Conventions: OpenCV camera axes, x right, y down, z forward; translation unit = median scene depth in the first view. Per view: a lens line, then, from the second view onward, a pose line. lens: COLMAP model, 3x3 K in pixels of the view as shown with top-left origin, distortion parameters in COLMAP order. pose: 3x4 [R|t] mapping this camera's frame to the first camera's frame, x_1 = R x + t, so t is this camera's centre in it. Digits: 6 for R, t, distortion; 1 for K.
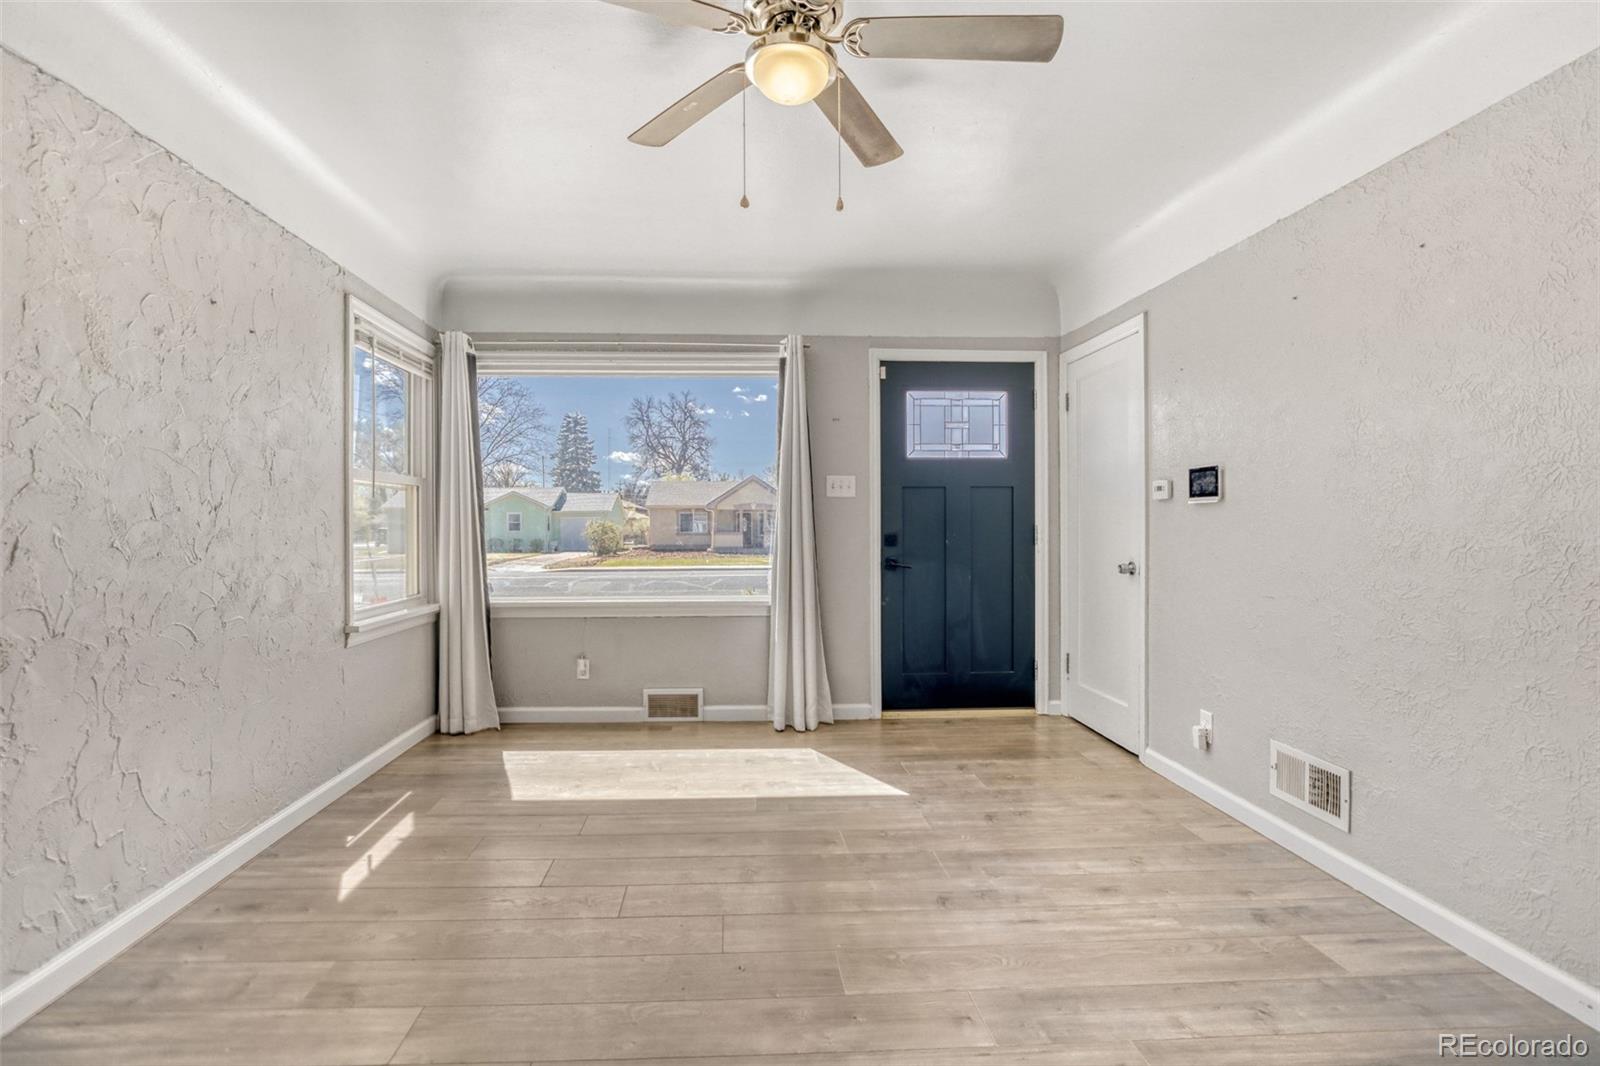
lens RADIAL K [[754.5, 0, 809.2], [0, 754.5, 529.4], [0, 0, 1]] dist [-0.020911, 0.010194]
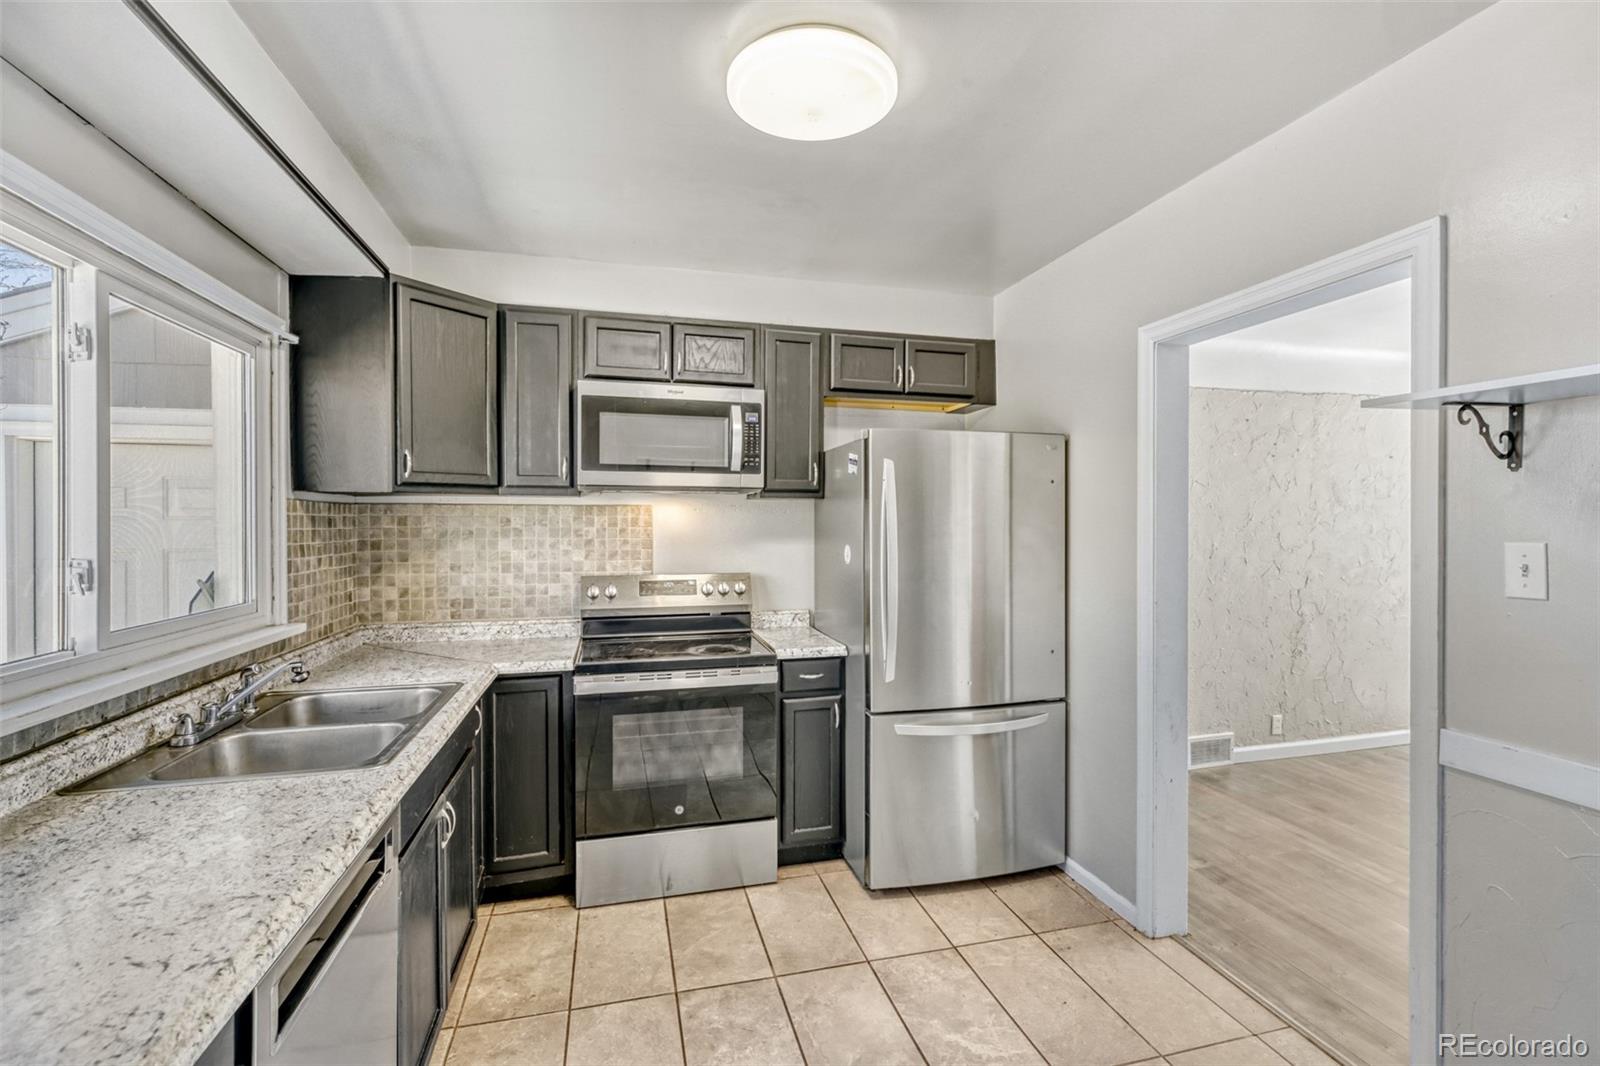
lens RADIAL K [[754.5, 0, 809.2], [0, 754.5, 529.4], [0, 0, 1]] dist [-0.020911, 0.010194]
pose [[0.161921, 0.010070, -0.986752, 1.101839], [-0.006710, 0.999936, 0.009104, -0.140605], [0.986781, 0.005147, 0.161978, -1.021015]]
